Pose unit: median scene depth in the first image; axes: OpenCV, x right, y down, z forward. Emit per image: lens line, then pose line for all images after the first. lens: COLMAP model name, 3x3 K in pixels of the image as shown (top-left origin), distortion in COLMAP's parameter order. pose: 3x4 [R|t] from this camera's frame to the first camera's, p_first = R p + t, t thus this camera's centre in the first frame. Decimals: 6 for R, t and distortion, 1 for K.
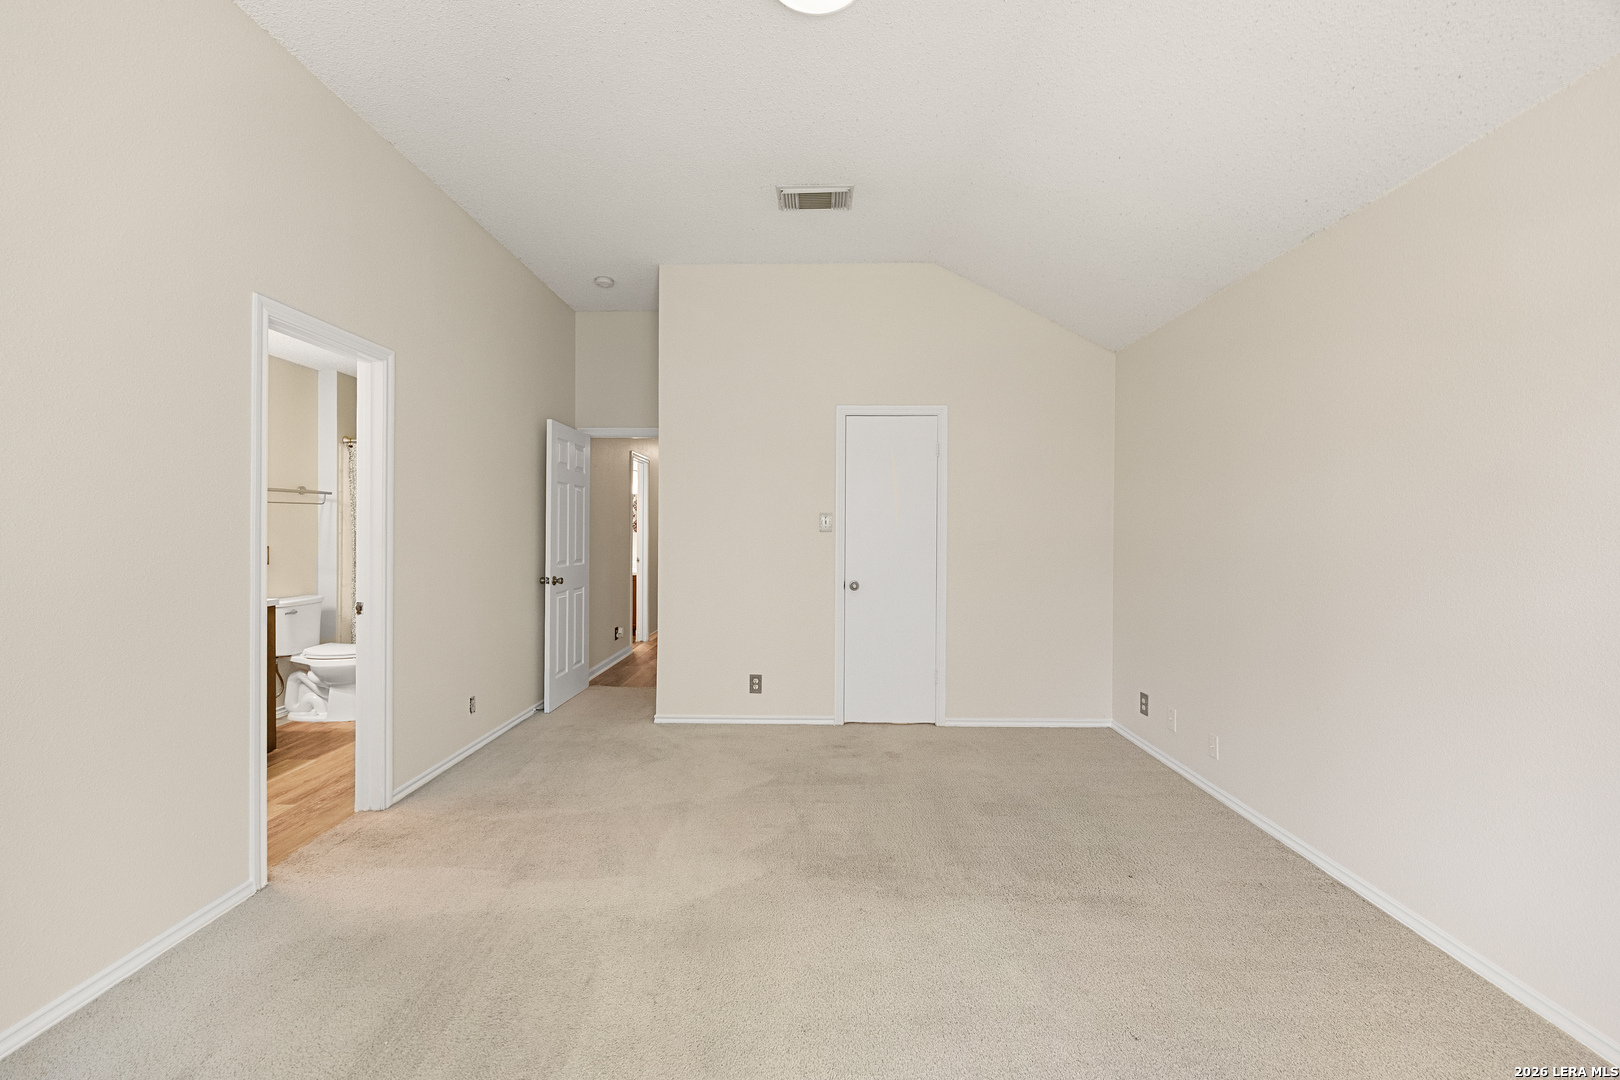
lens RADIAL K [[647.6, 0, 784.1], [0, 647.6, 535.9], [0, 0, 1]] dist [0.000559, 0.000187]
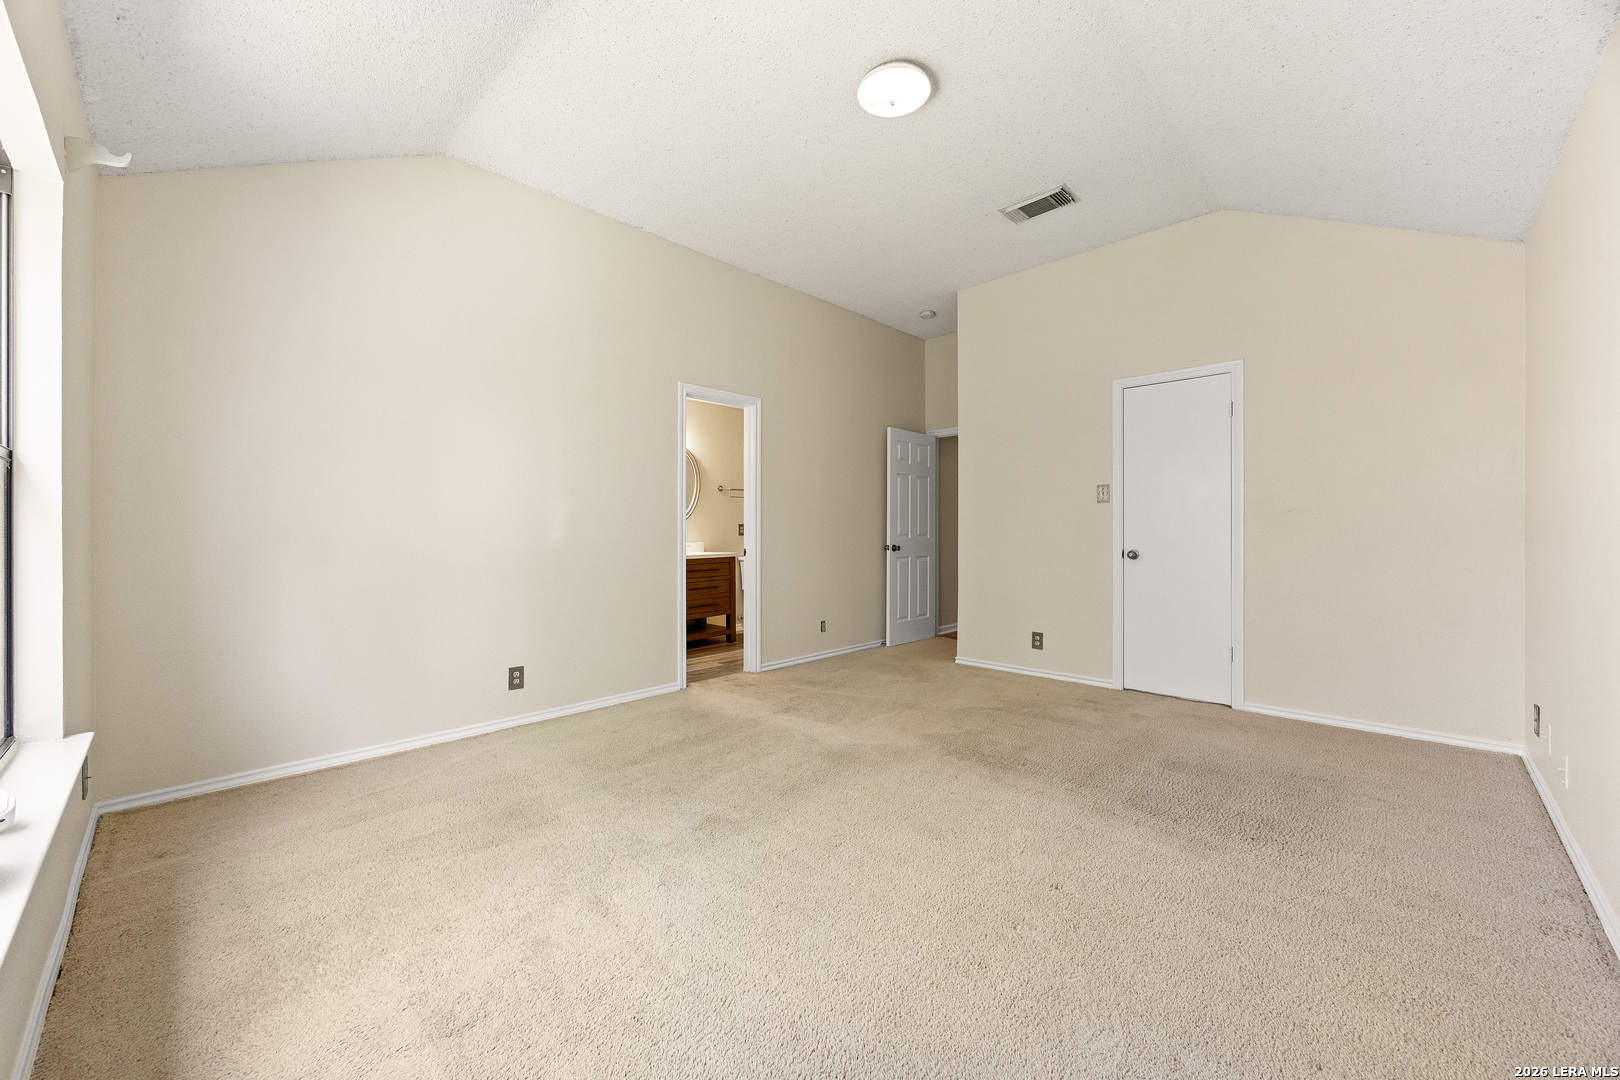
lens RADIAL K [[622.0, 0, 807.8], [0, 622.0, 541.0], [0, 0, 1]] dist [-0.001047, -0.000111]
pose [[0.737789, 0.002542, -0.675027, 0.562715], [0.000215, 0.999992, 0.004001, 0.073987], [0.675032, -0.003097, 0.737782, -0.091758]]
